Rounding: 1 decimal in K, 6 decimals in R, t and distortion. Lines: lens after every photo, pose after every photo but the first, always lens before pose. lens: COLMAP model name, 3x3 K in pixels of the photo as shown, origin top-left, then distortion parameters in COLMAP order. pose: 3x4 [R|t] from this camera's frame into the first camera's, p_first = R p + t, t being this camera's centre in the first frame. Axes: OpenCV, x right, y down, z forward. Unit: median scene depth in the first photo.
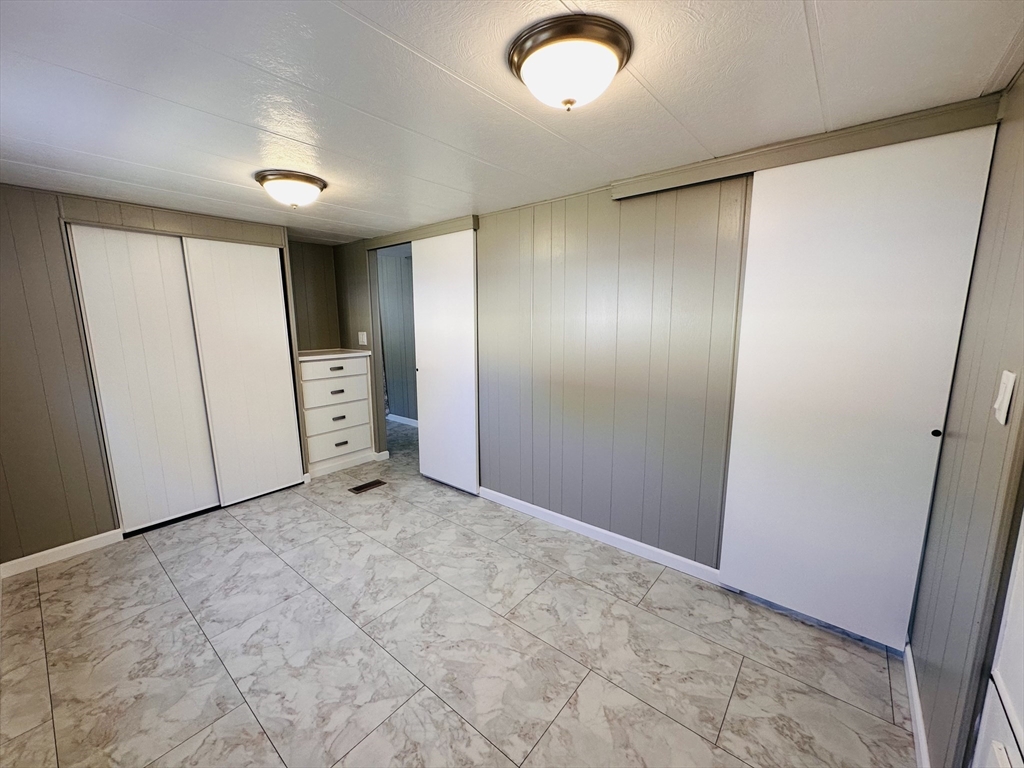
lens RADIAL K [[410.0, 0, 505.1], [0, 410.0, 385.8], [0, 0, 1]] dist [-0.003006, 0.001087]
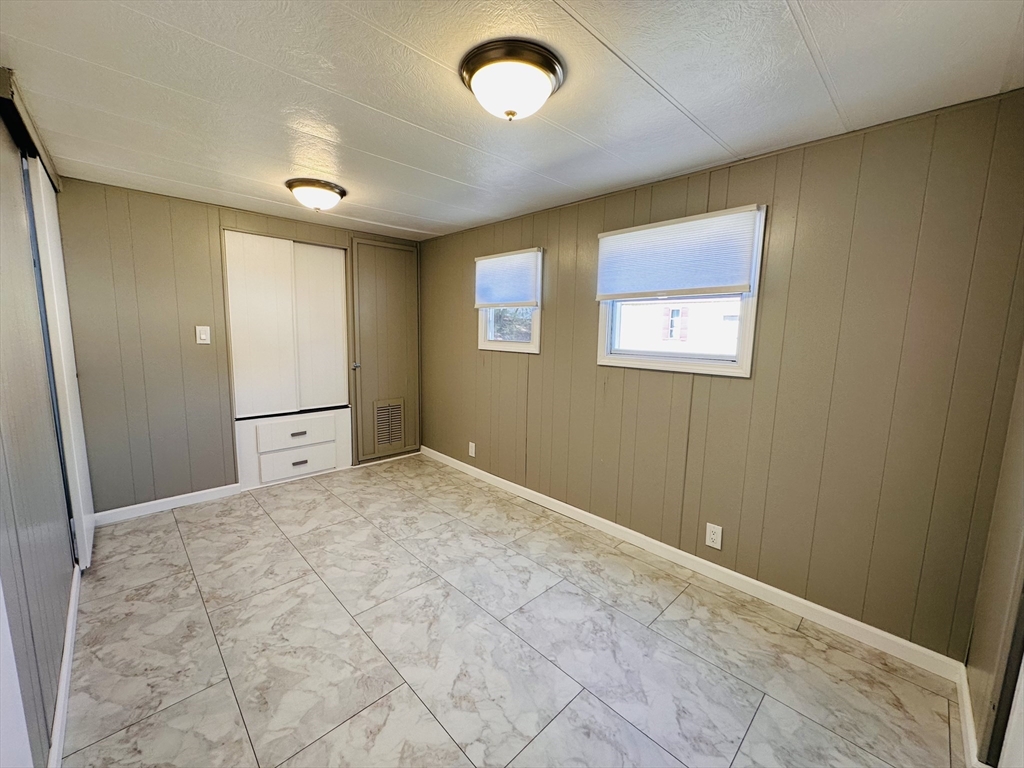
lens RADIAL K [[410.0, 0, 505.2], [0, 410.0, 383.8], [0, 0, 1]] dist [-0.003006, 0.001087]
pose [[-0.993969, -0.025020, 0.106765, -0.601767], [0.008466, 0.953209, 0.302193, -0.247849], [-0.109330, 0.301275, -0.947249, 1.775887]]
